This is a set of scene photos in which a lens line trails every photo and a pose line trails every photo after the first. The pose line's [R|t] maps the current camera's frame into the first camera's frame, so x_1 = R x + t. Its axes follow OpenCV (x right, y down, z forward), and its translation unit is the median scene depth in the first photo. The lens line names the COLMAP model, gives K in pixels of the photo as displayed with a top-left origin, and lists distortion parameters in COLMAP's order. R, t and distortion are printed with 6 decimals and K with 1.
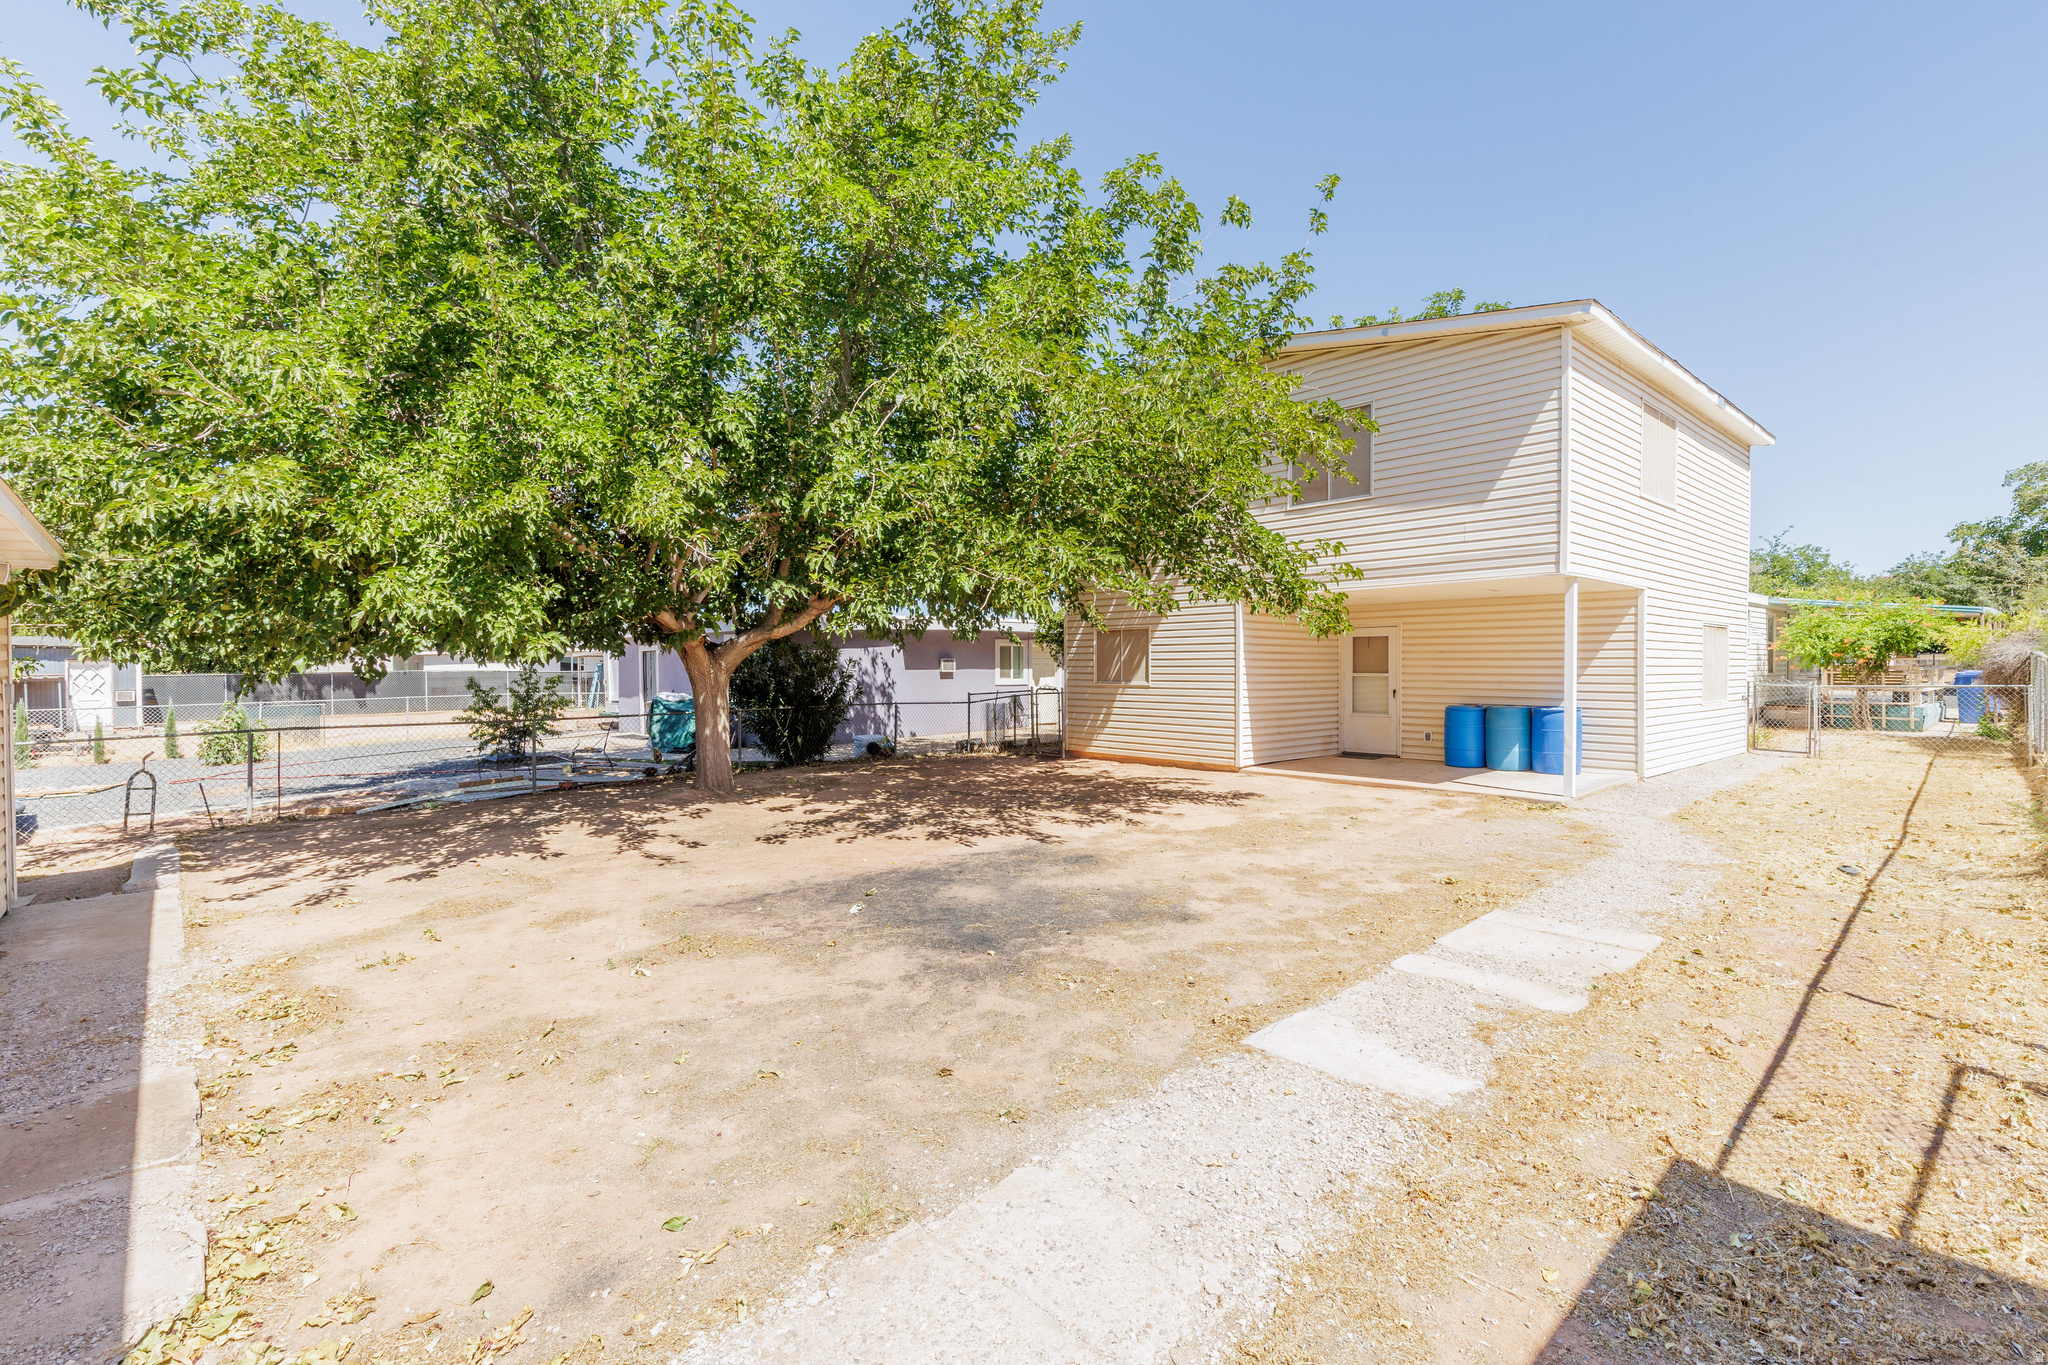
lens RADIAL K [[918.2, 0, 1040.8], [0, 918.2, 679.7], [0, 0, 1]] dist [0.005571, -0.000902]
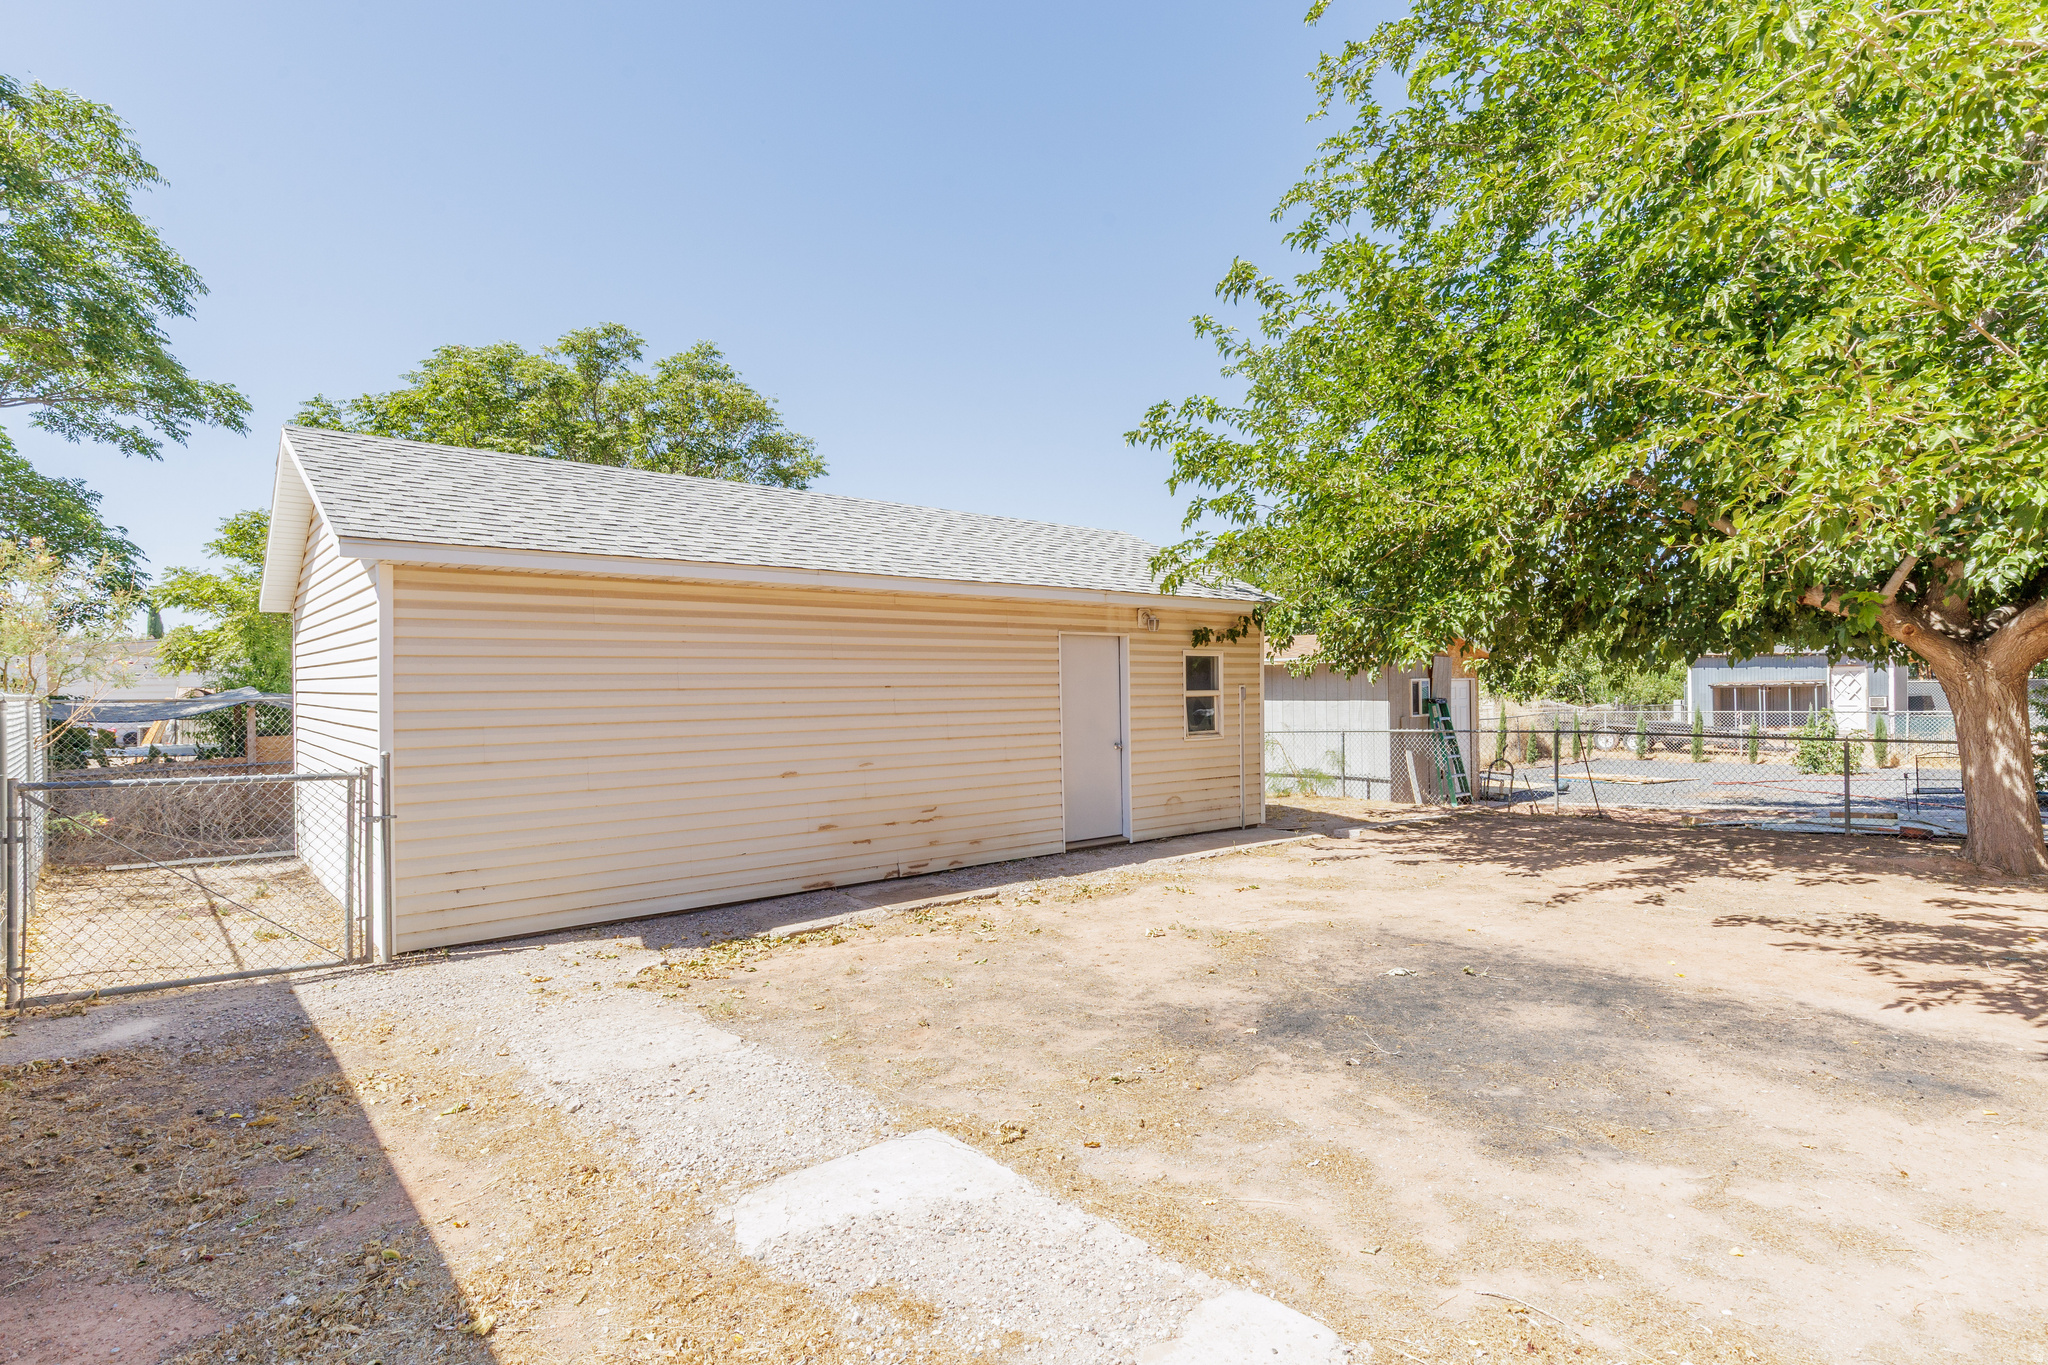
lens RADIAL K [[1032.9, 0, 1029.1], [0, 1032.9, 679.3], [0, 0, 1]] dist [-0.001766, 0.000142]
pose [[-0.038045, 0.000198, -0.999276, 0.864954], [-0.005769, 0.999983, 0.000418, -0.009607], [0.999259, 0.005781, -0.038043, 0.846322]]
